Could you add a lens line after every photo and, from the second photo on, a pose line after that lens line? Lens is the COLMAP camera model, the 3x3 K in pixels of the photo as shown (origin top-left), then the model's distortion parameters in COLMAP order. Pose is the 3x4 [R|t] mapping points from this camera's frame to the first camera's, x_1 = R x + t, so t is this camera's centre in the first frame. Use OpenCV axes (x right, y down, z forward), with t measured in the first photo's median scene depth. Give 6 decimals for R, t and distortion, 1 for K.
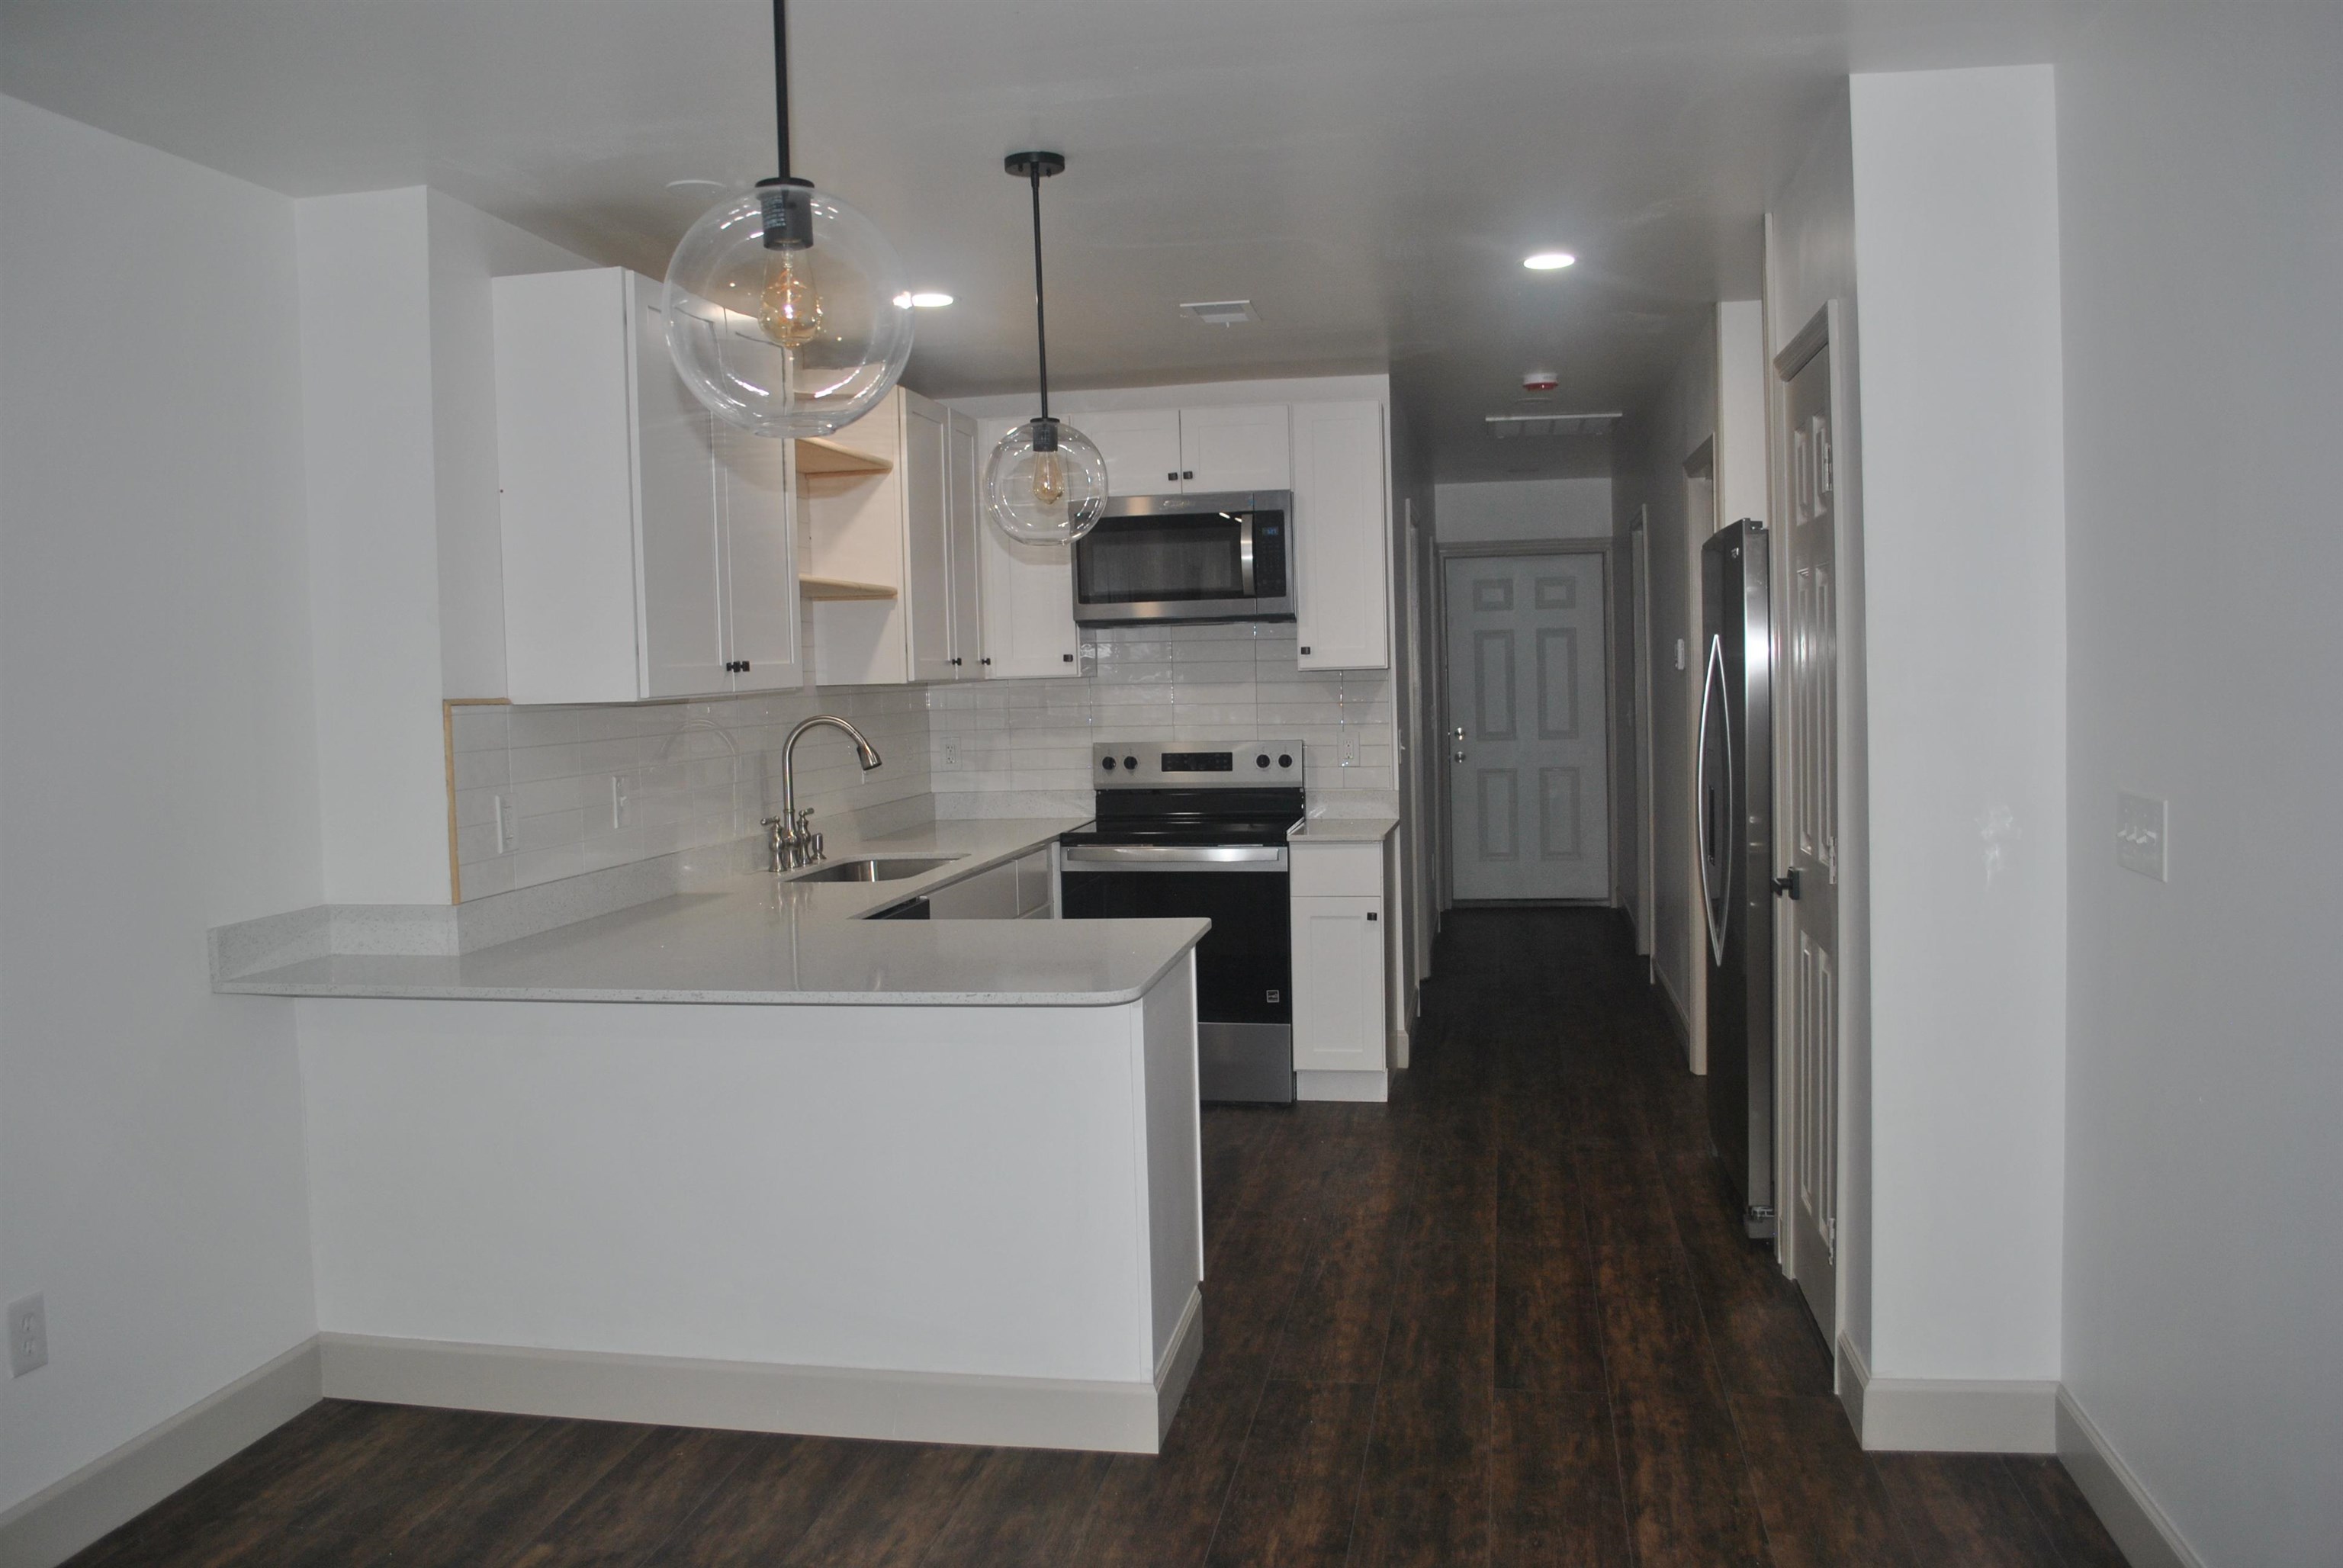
lens RADIAL K [[1866.9, 0, 1170.3], [0, 1866.9, 761.1], [0, 0, 1]] dist [-0.061980, -0.011461]
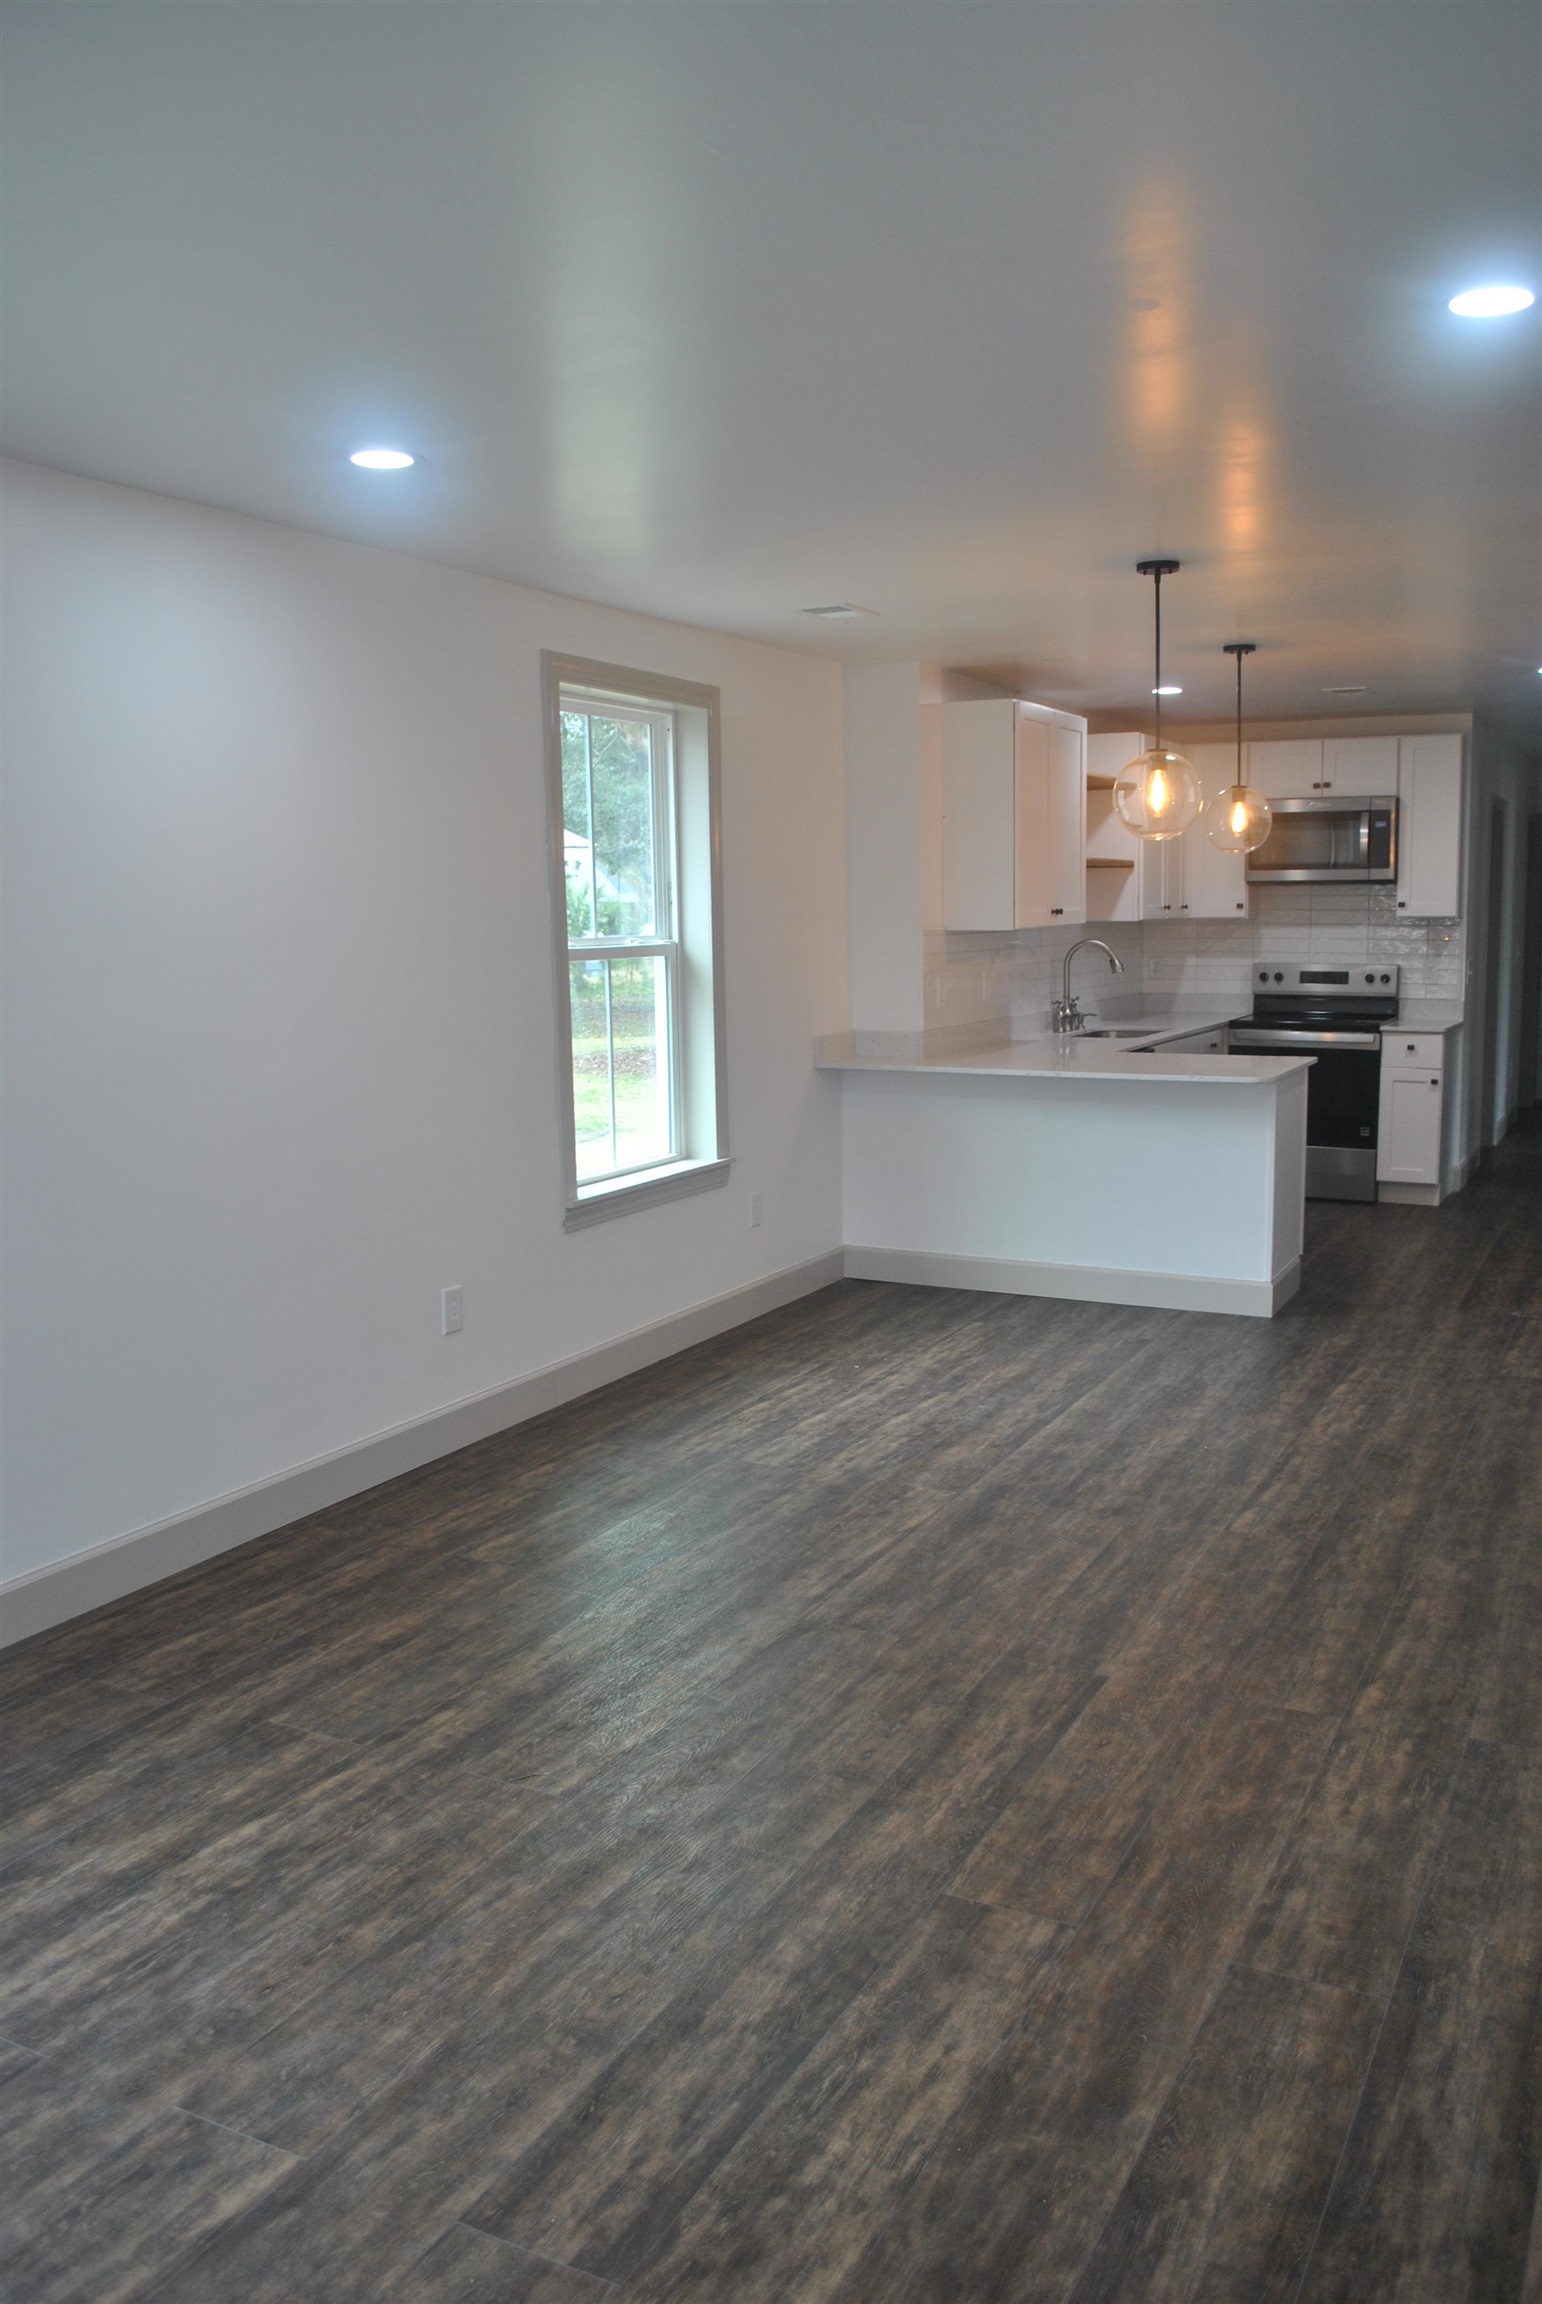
lens RADIAL K [[1835.9, 0, 791.0], [0, 1835.9, 1188.5], [0, 0, 1]] dist [-0.061980, -0.011461]
pose [[0.959853, 0.057568, -0.274533, 0.016108], [-0.027300, 0.993239, 0.112828, 0.015852], [0.279173, -0.100803, 0.954935, -0.559717]]
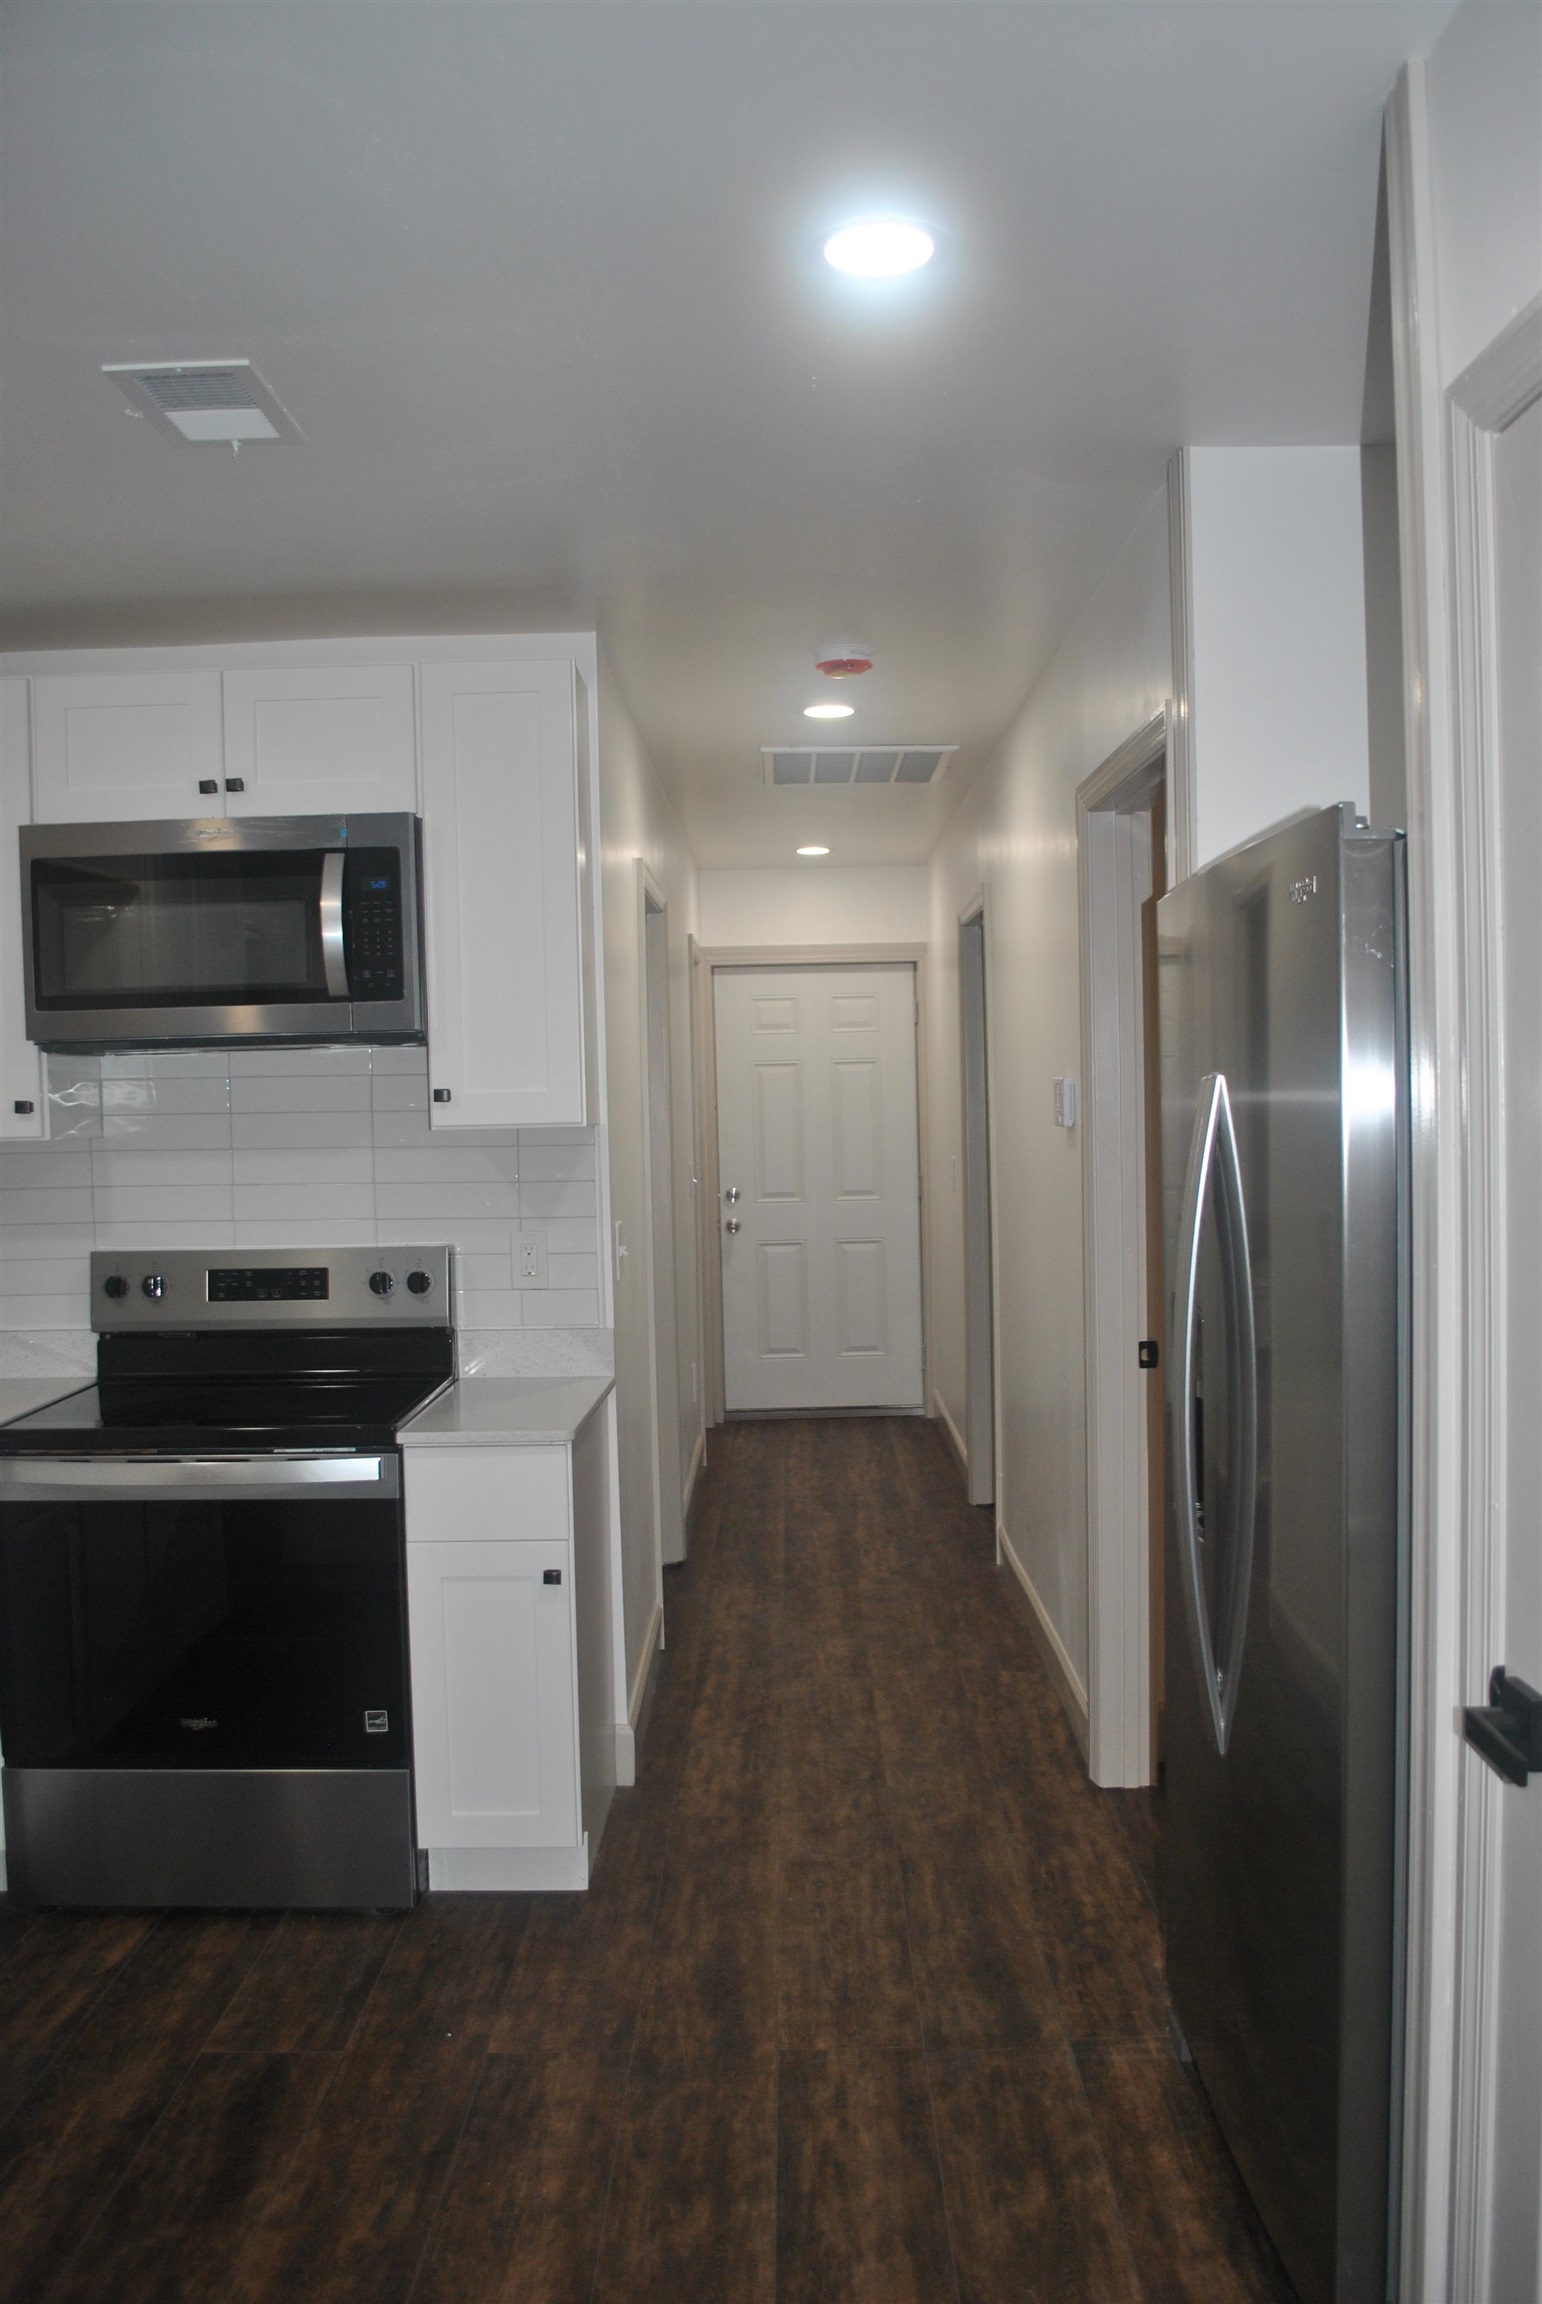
lens RADIAL K [[1835.9, 0, 764.3], [0, 1835.9, 1176.1], [0, 0, 1]] dist [-0.061980, -0.011461]
pose [[0.986752, -0.002110, 0.162224, 0.079745], [0.003210, 0.999974, -0.006520, -0.031149], [-0.162206, 0.006954, 0.986732, 0.438799]]
